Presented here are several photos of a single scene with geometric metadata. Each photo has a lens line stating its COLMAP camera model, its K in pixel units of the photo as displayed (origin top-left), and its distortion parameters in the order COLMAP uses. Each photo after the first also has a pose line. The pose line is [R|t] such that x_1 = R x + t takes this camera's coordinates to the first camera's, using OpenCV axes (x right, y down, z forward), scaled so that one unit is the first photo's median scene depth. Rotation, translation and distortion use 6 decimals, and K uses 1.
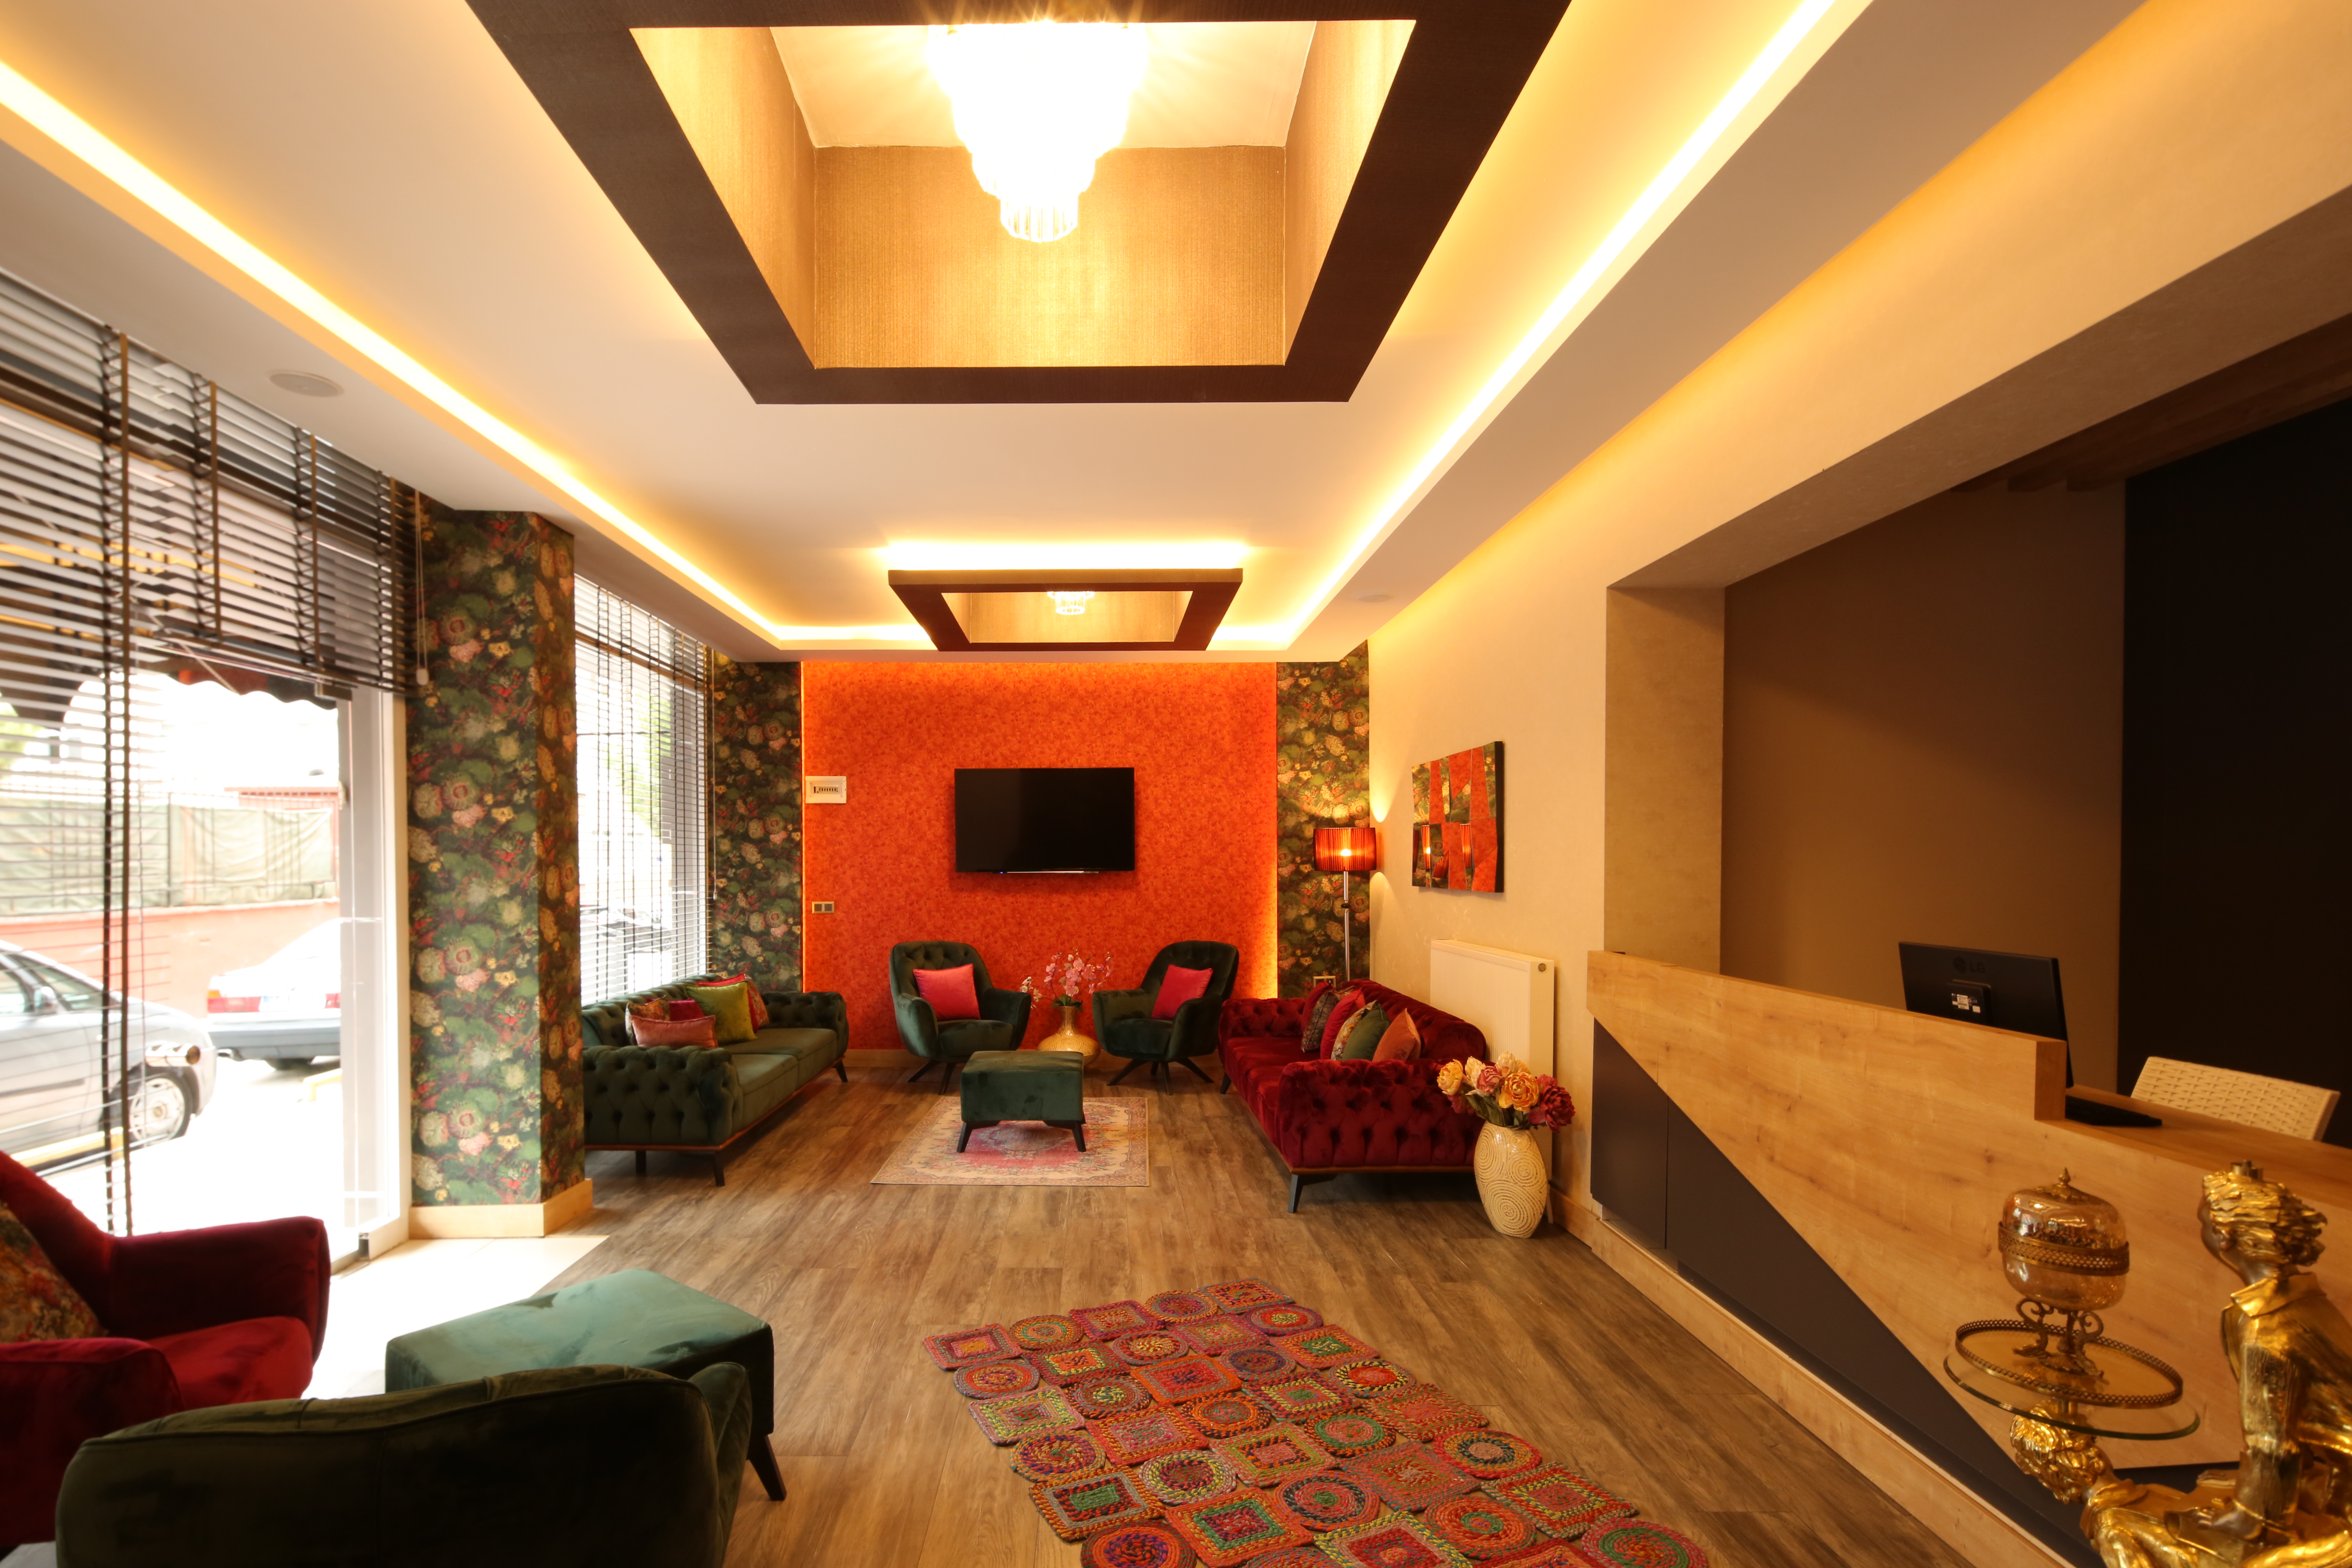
lens RADIAL K [[1135.7, 0, 1099.7], [0, 1135.7, 881.6], [0, 0, 1]] dist [-0.000366, -0.000397]
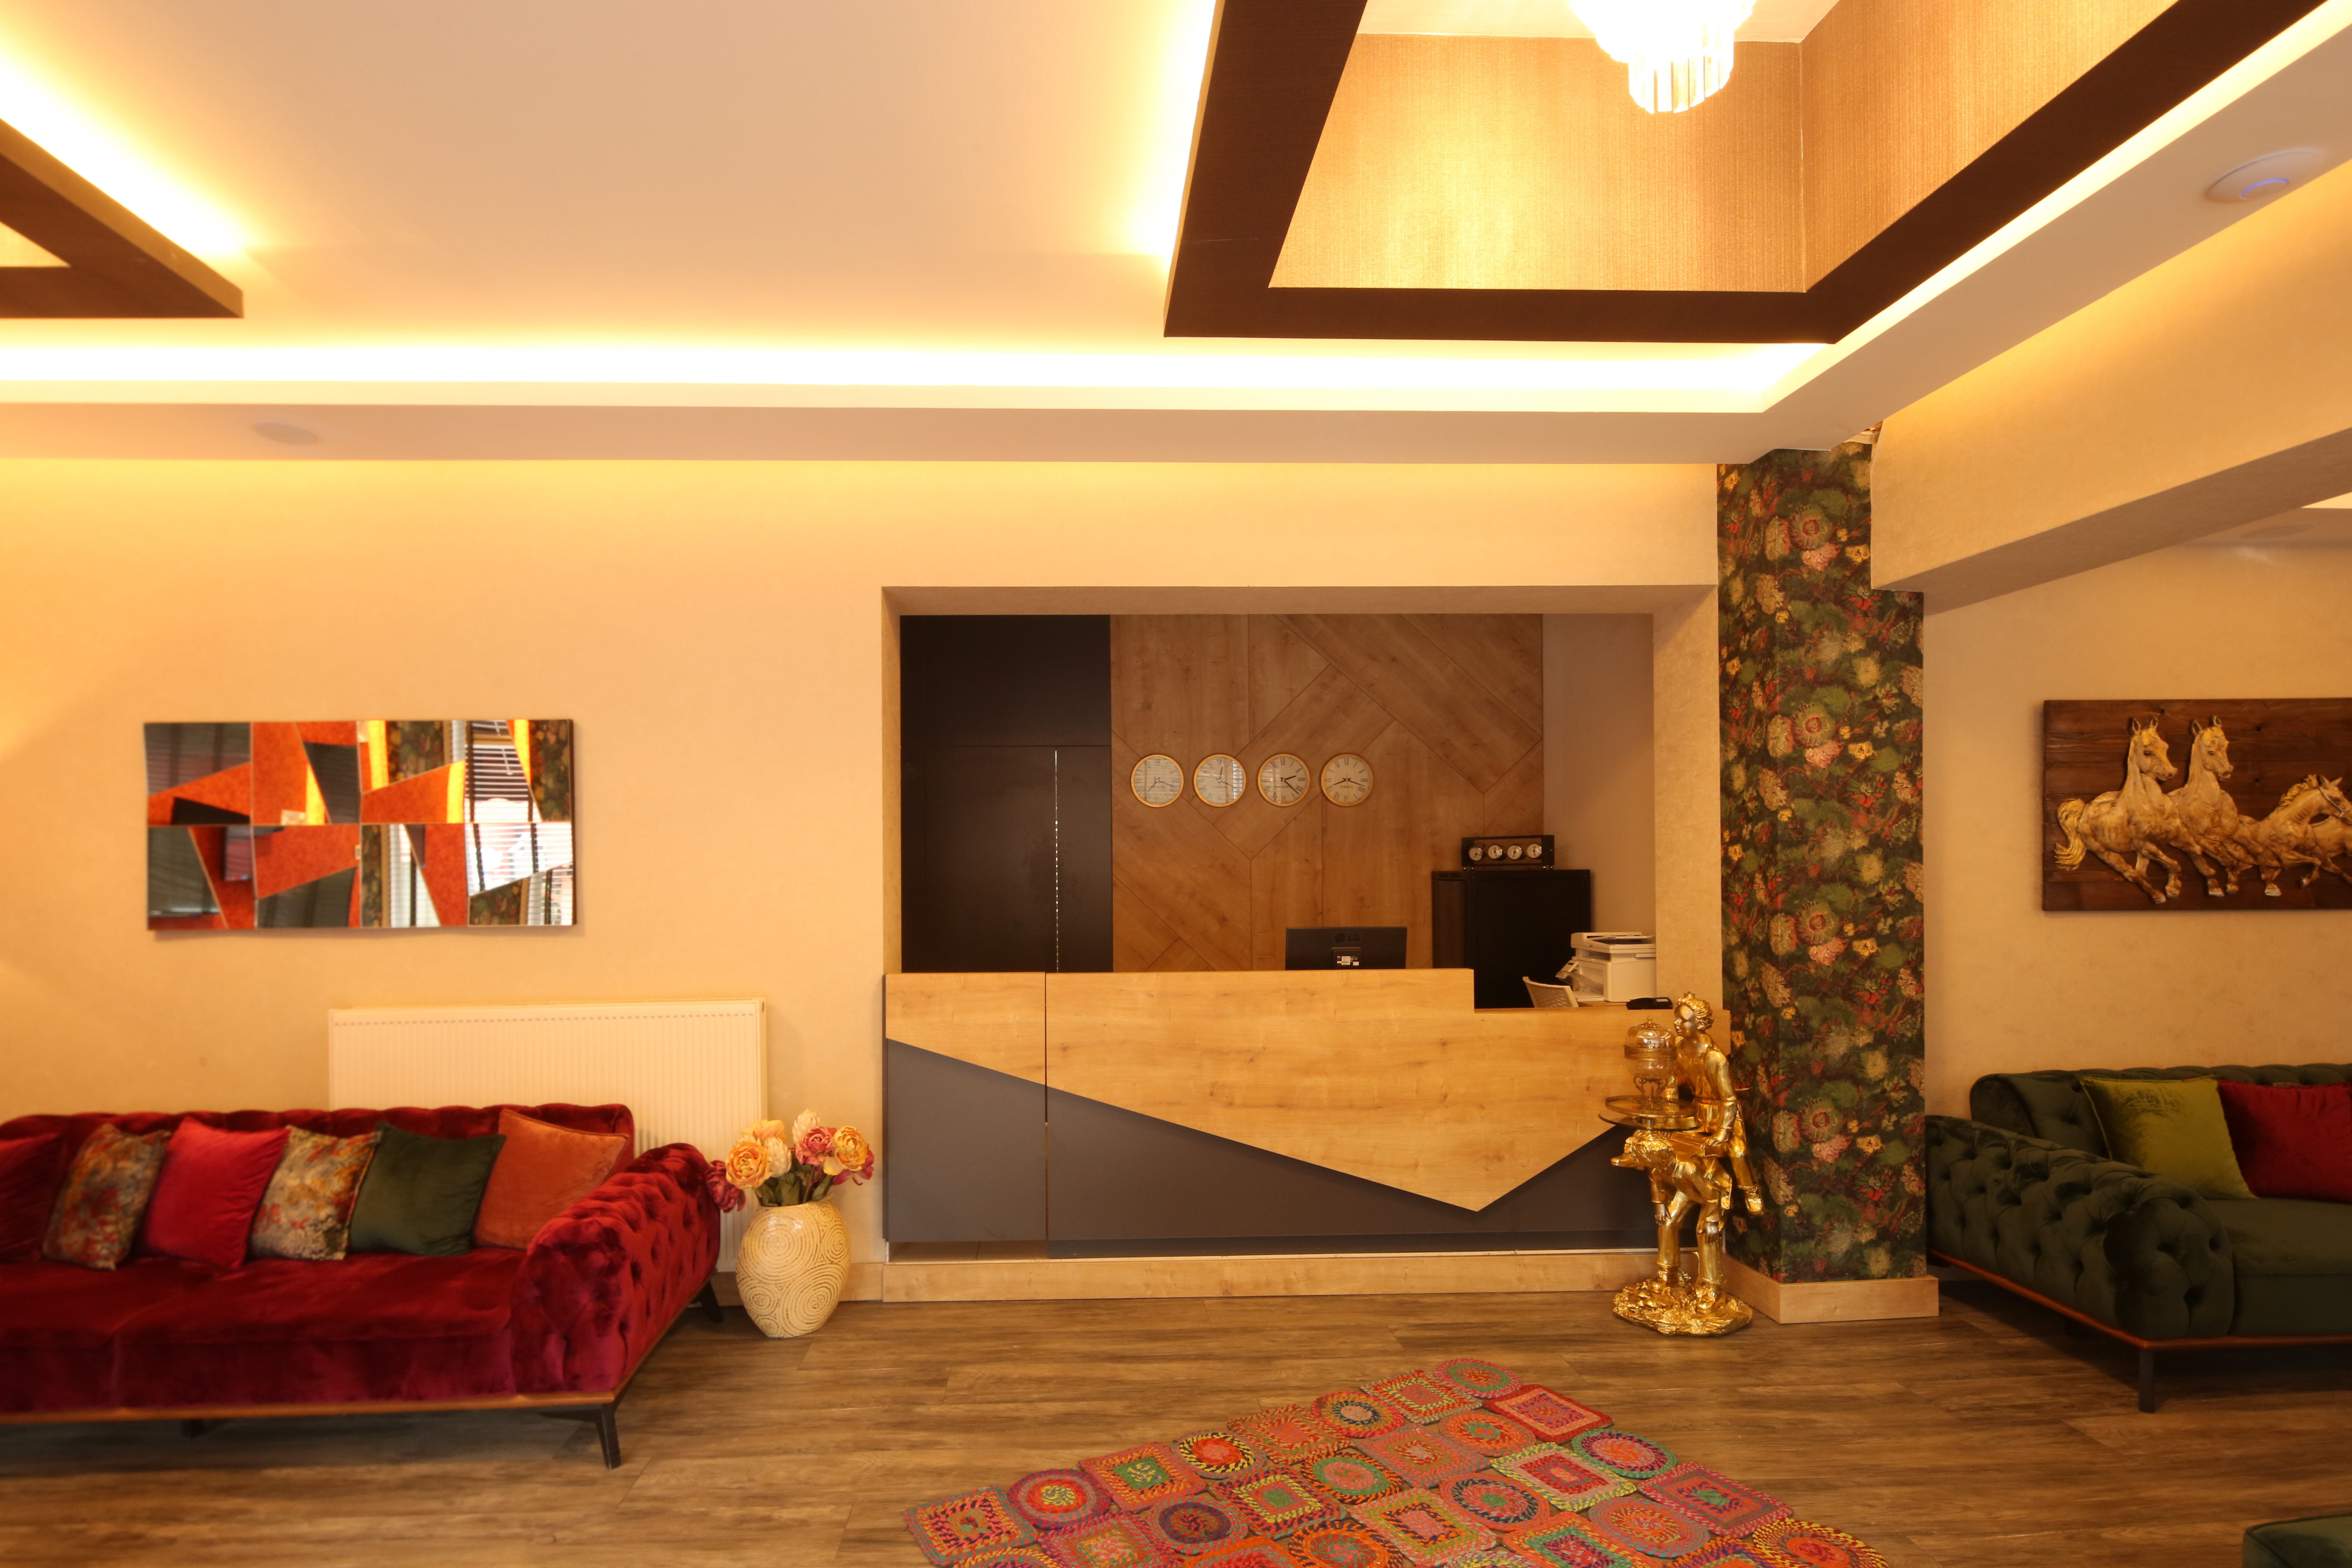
lens RADIAL K [[1135.7, 0, 1099.7], [0, 1135.7, 881.6], [0, 0, 1]] dist [-0.000366, -0.000397]
pose [[-0.037415, -0.004381, 0.999290, -0.699589], [0.030938, 0.999506, 0.005540, -0.020483], [-0.998821, 0.031123, -0.037261, 1.205628]]
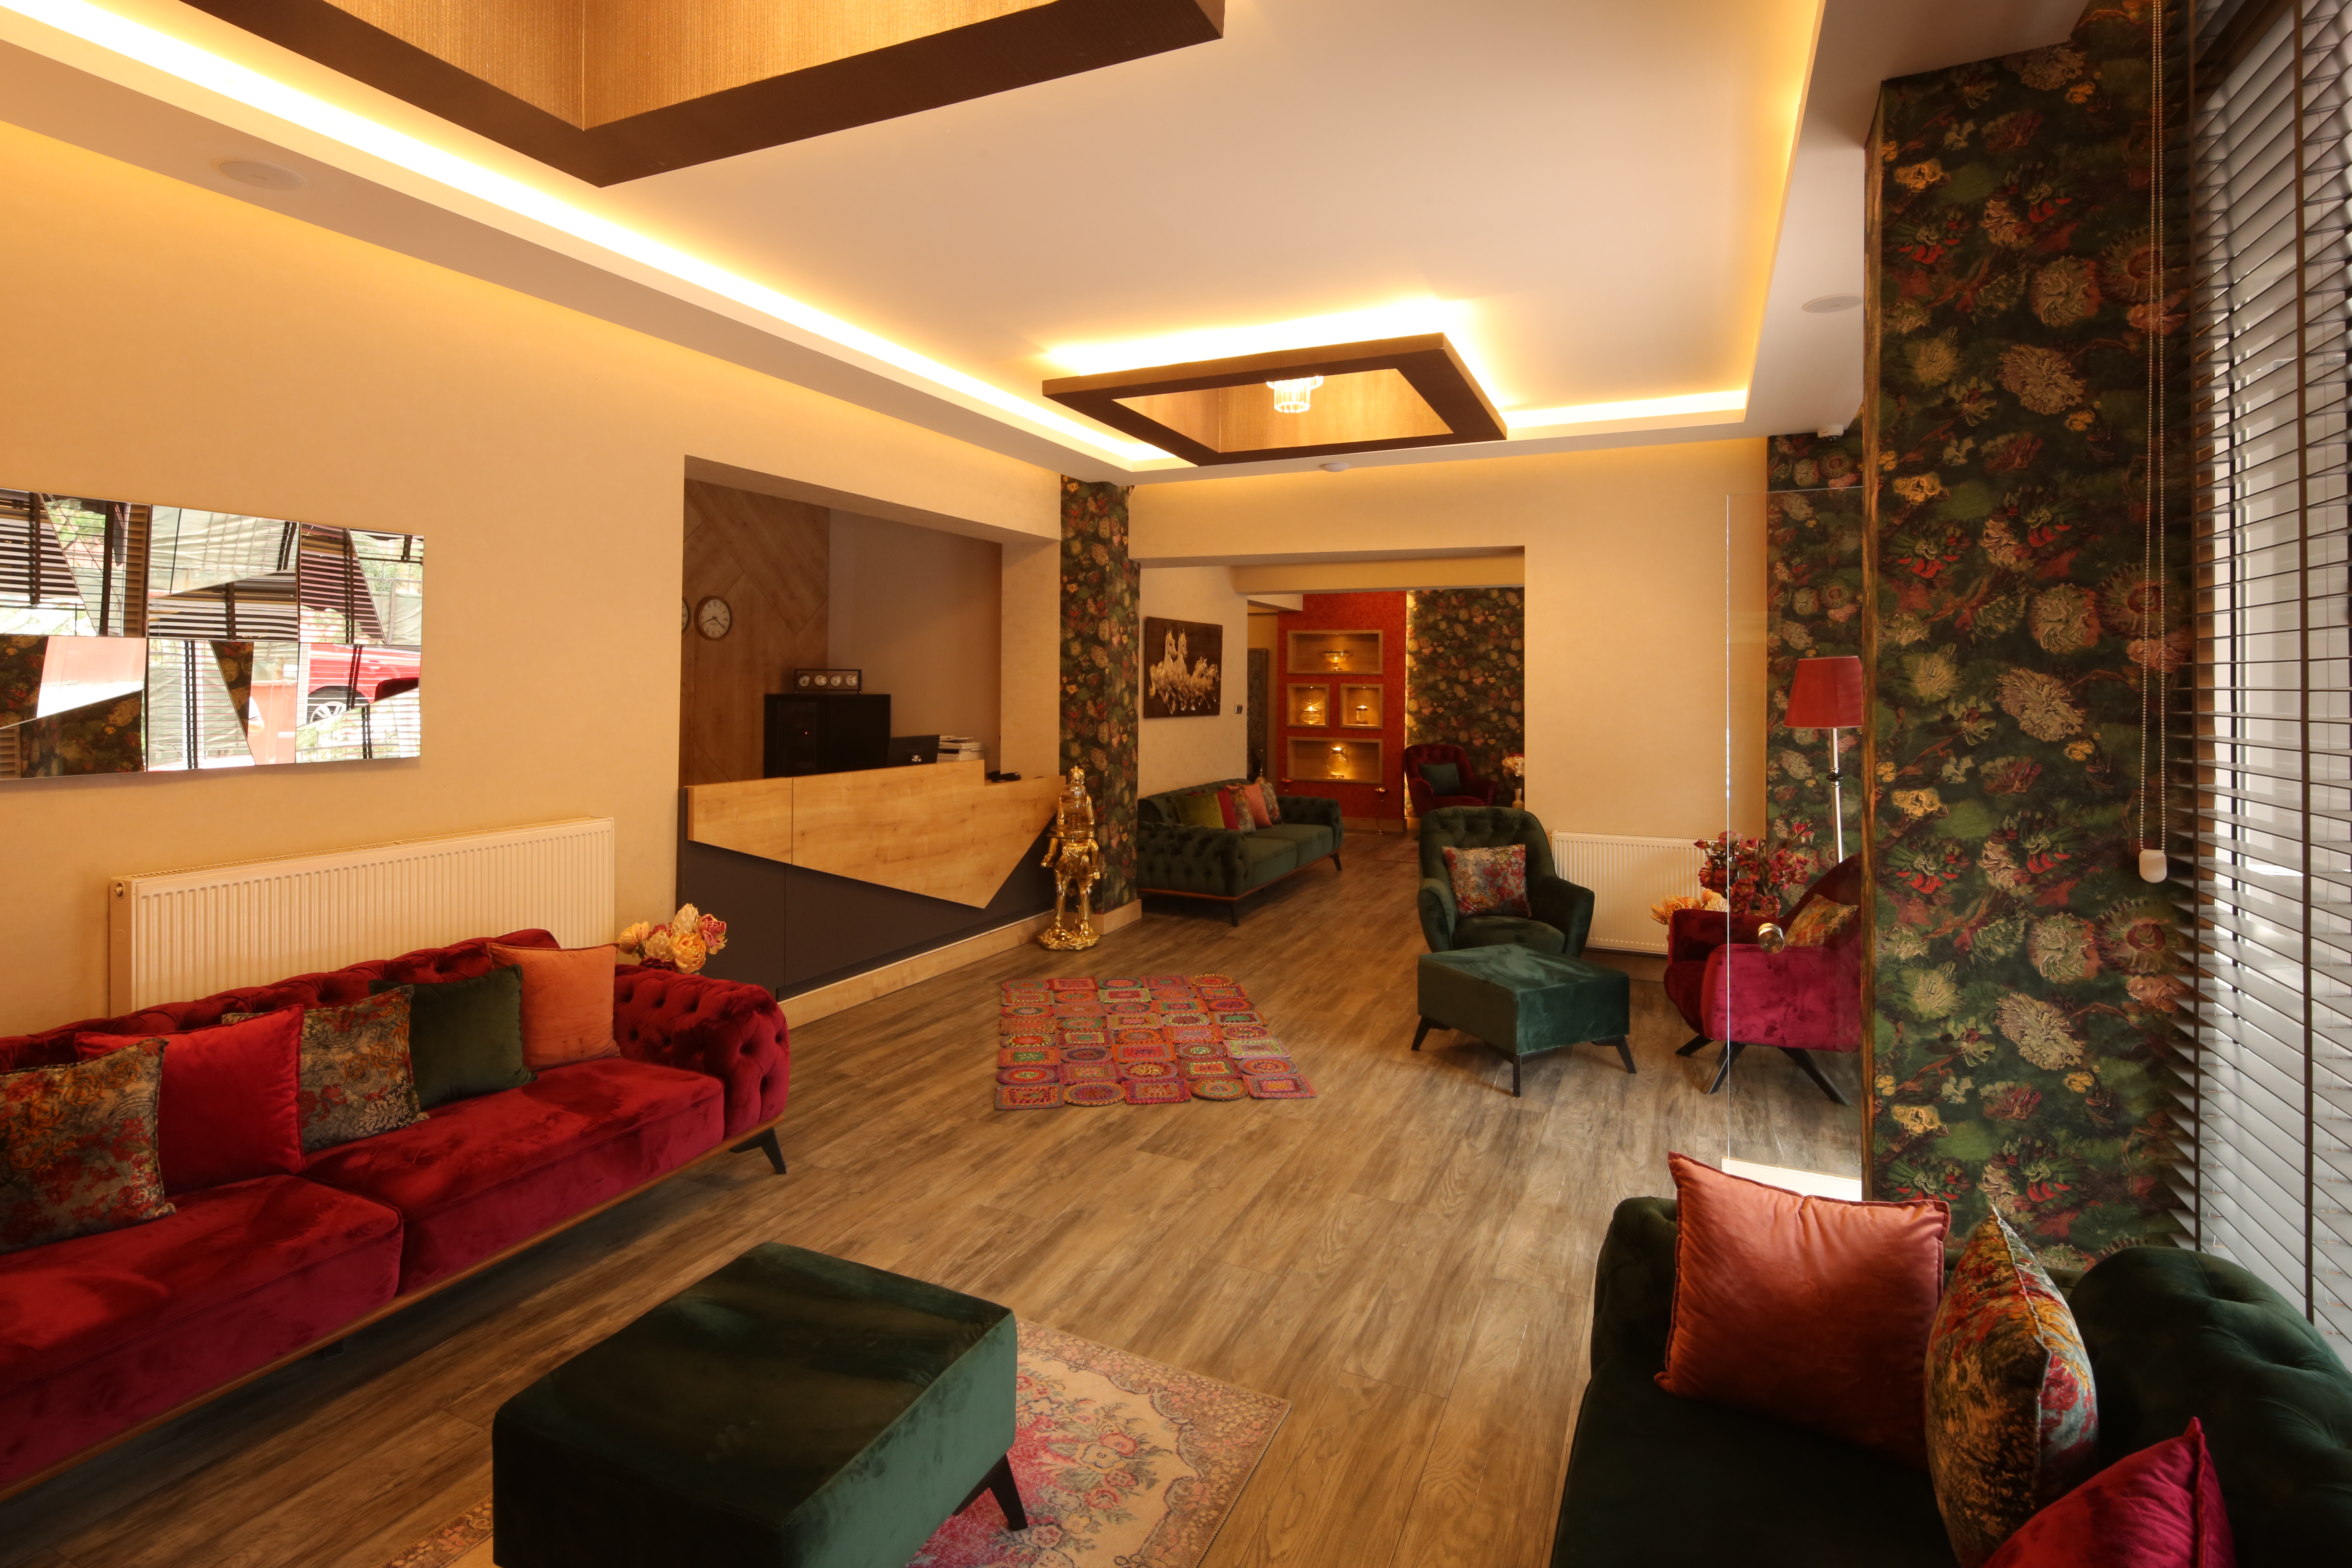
lens RADIAL K [[1135.7, 0, 1181.6], [0, 1135.7, 670.1], [0, 0, 1]] dist [0.000728, 0.000195]
pose [[-0.911180, -0.000008, 0.412009, -0.620232], [0.003089, 0.999972, 0.006850, -0.079892], [-0.411998, 0.007515, -0.911154, 2.521808]]
